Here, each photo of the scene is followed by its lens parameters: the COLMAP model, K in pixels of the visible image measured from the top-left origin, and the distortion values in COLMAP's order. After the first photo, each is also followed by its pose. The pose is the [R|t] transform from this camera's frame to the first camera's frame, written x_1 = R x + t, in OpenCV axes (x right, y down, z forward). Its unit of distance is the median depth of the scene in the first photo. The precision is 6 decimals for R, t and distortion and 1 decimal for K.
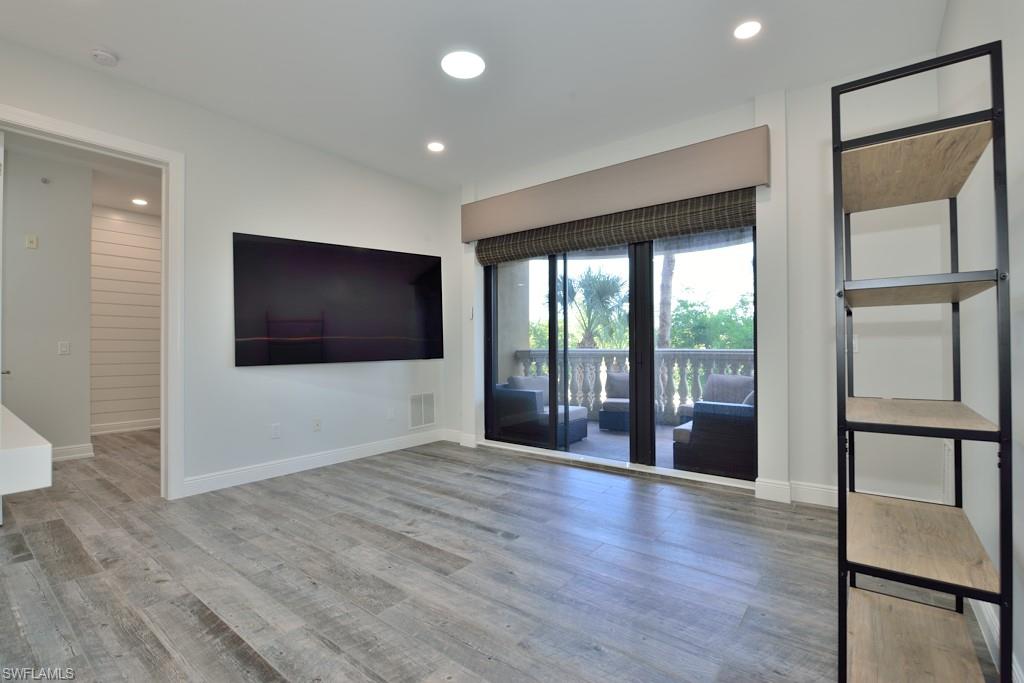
lens RADIAL K [[457.8, 0, 518.2], [0, 457.8, 343.5], [0, 0, 1]] dist [-0.009688, -0.000494]
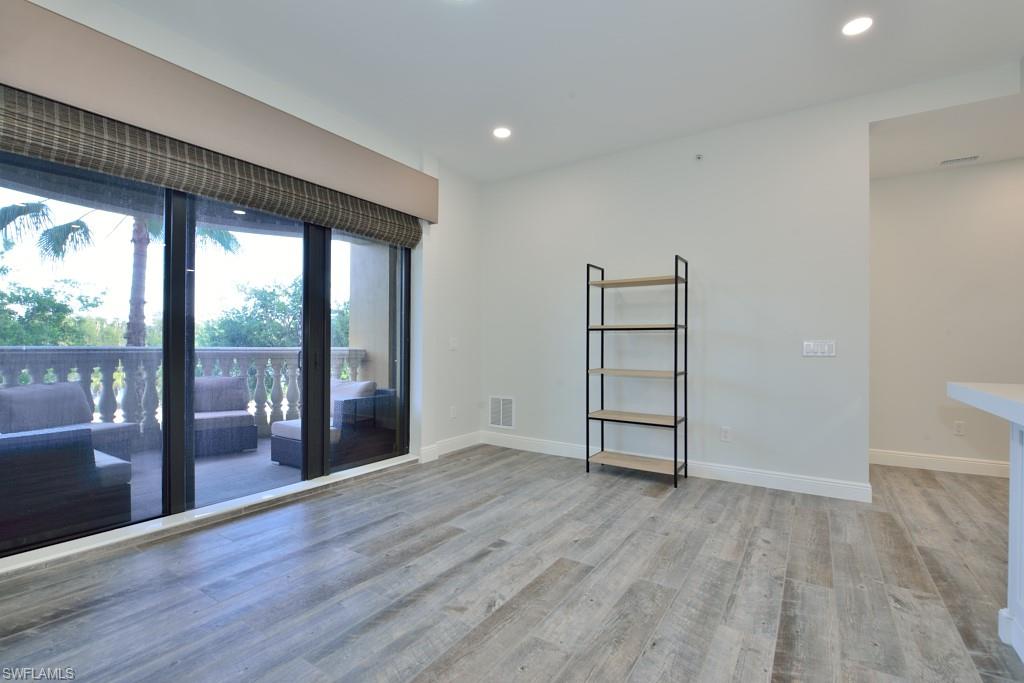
lens RADIAL K [[457.8, 0, 518.2], [0, 457.8, 343.5], [0, 0, 1]] dist [-0.009688, -0.000494]
pose [[-0.075091, 0.008448, 0.997141, -0.970574], [-0.015001, 0.999841, -0.009601, 0.011657], [-0.997064, -0.015679, -0.074953, 1.033263]]
